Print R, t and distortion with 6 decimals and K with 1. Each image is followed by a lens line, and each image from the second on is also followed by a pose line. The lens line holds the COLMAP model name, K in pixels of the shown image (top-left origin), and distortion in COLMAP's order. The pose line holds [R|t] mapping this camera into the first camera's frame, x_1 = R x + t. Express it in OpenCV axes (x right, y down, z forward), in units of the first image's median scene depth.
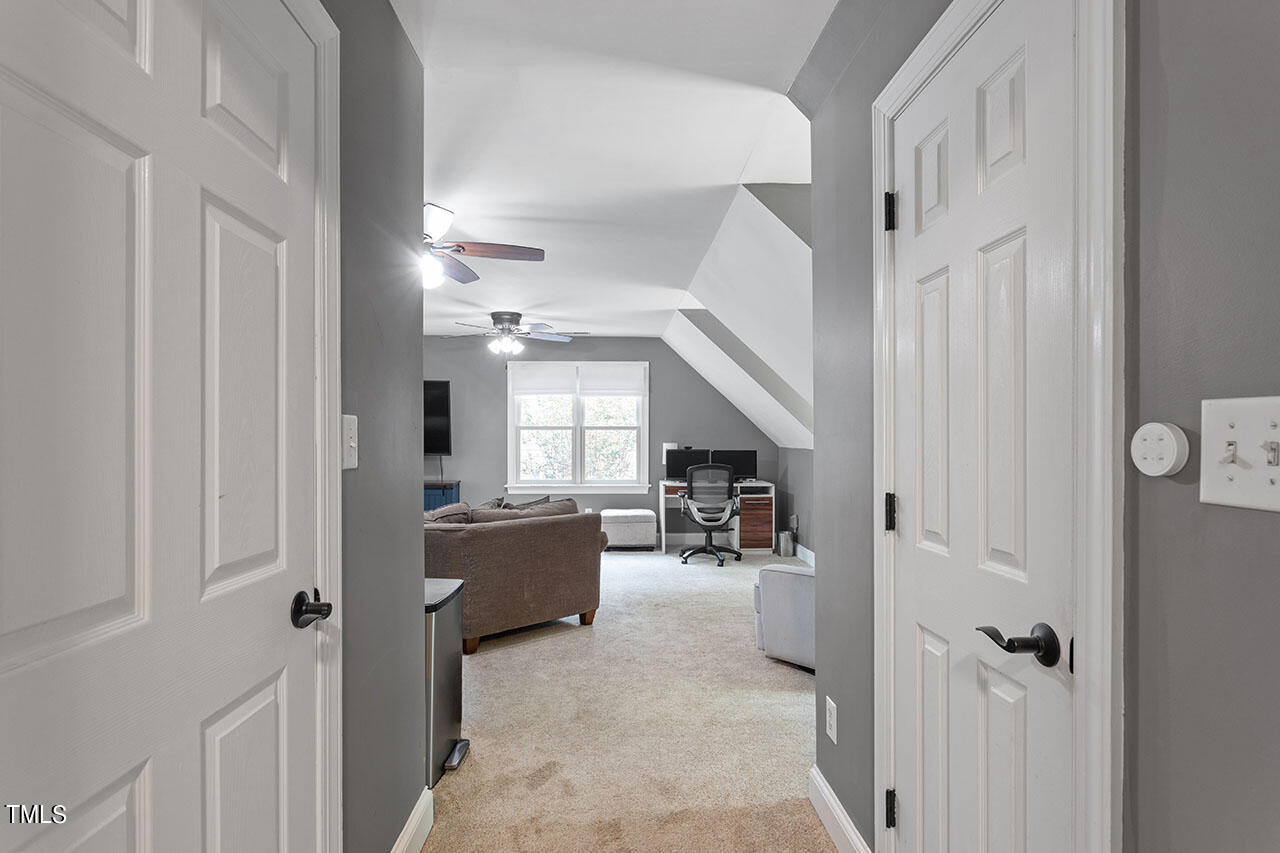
lens RADIAL K [[698.6, 0, 640.0], [0, 698.6, 426.5], [0, 0, 1]] dist [-0.000380, -0.000012]
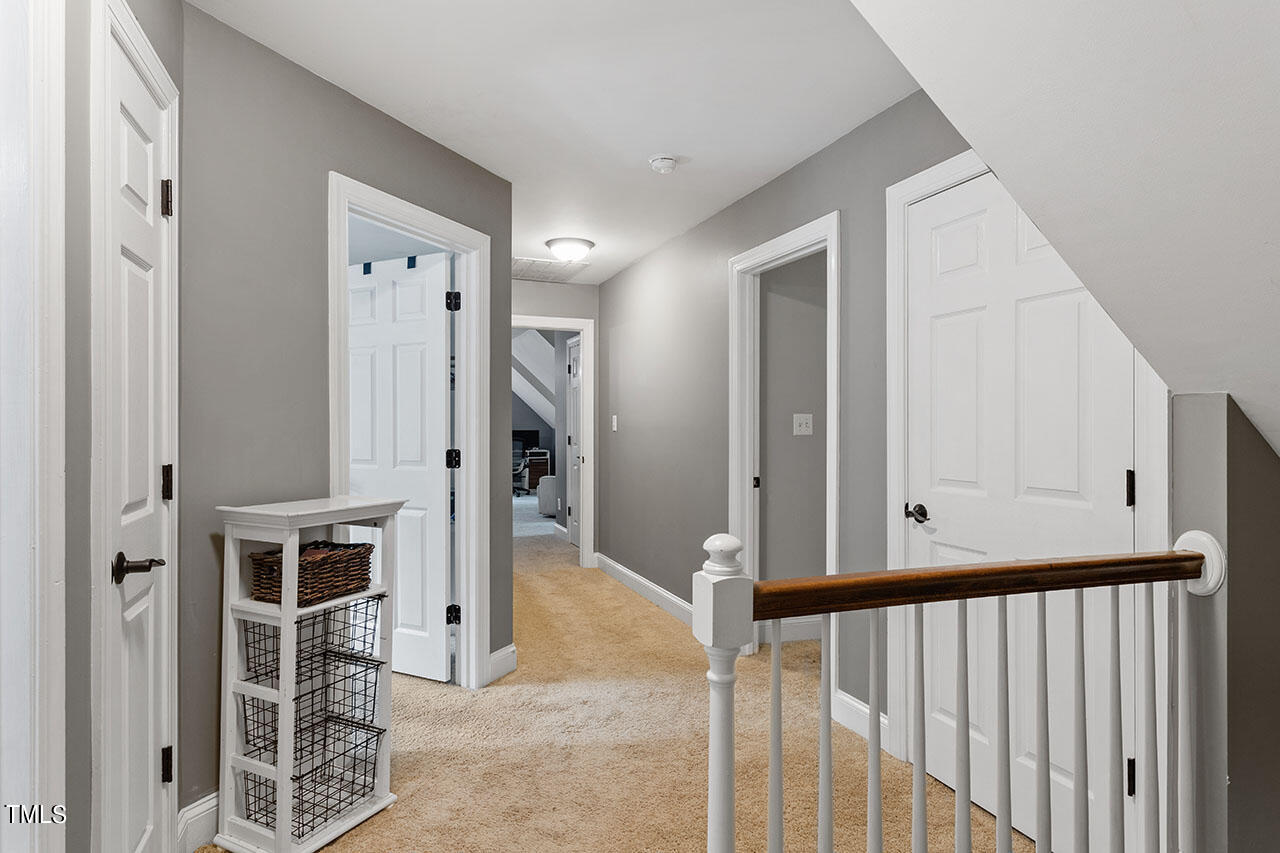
lens RADIAL K [[743.7, 0, 640.0], [0, 743.7, 426.5], [0, 0, 1]] dist [-0.000162, -0.000010]
pose [[0.956443, -0.001522, 0.291916, -0.121614], [-0.004378, 0.999799, 0.019554, -0.010720], [-0.291887, -0.019980, 0.956244, -0.774640]]
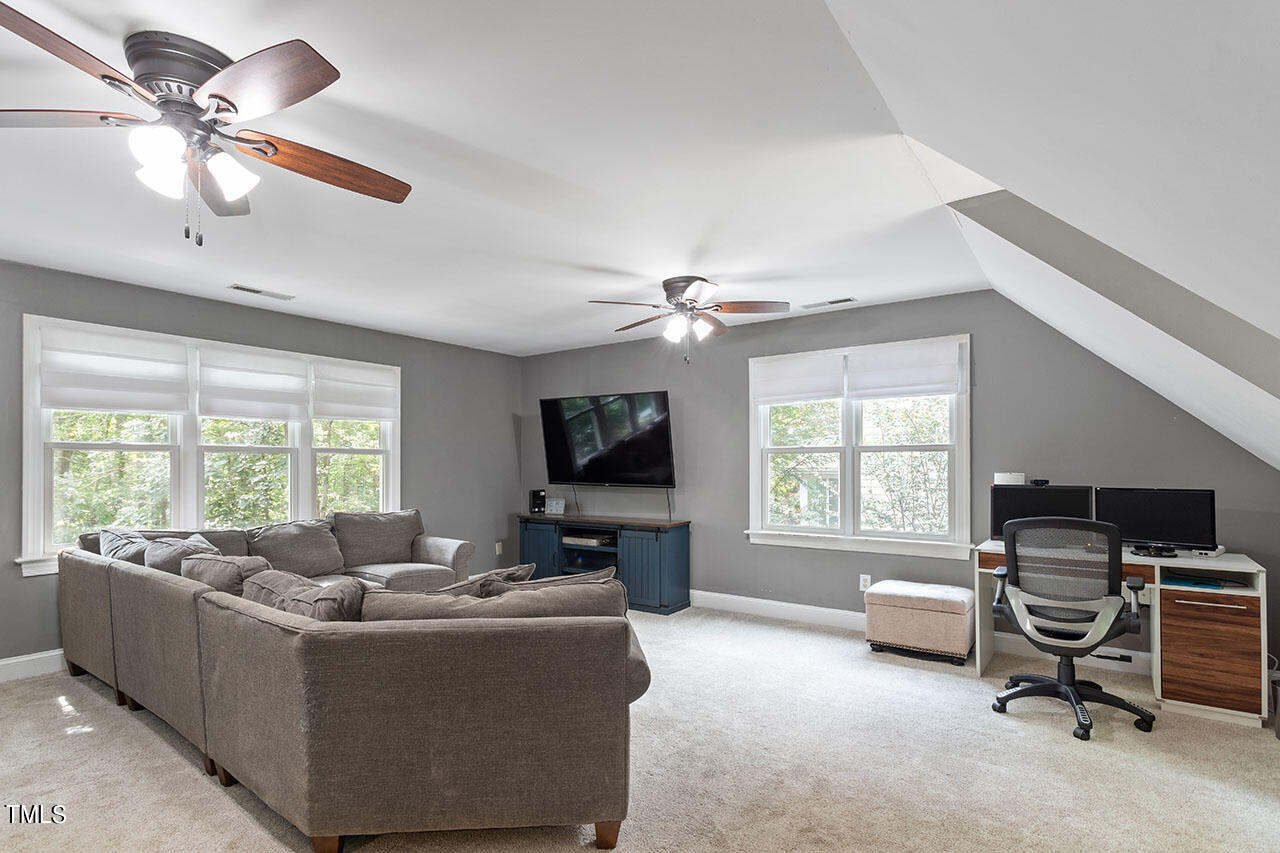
lens RADIAL K [[629.4, 0, 639.9], [0, 629.4, 458.8], [0, 0, 1]] dist [0.004911, 0.001527]
pose [[0.767612, -0.010989, -0.640820, 0.146817], [0.011895, 0.999925, -0.002899, 0.010740], [0.640804, -0.005398, 0.767685, 0.447182]]
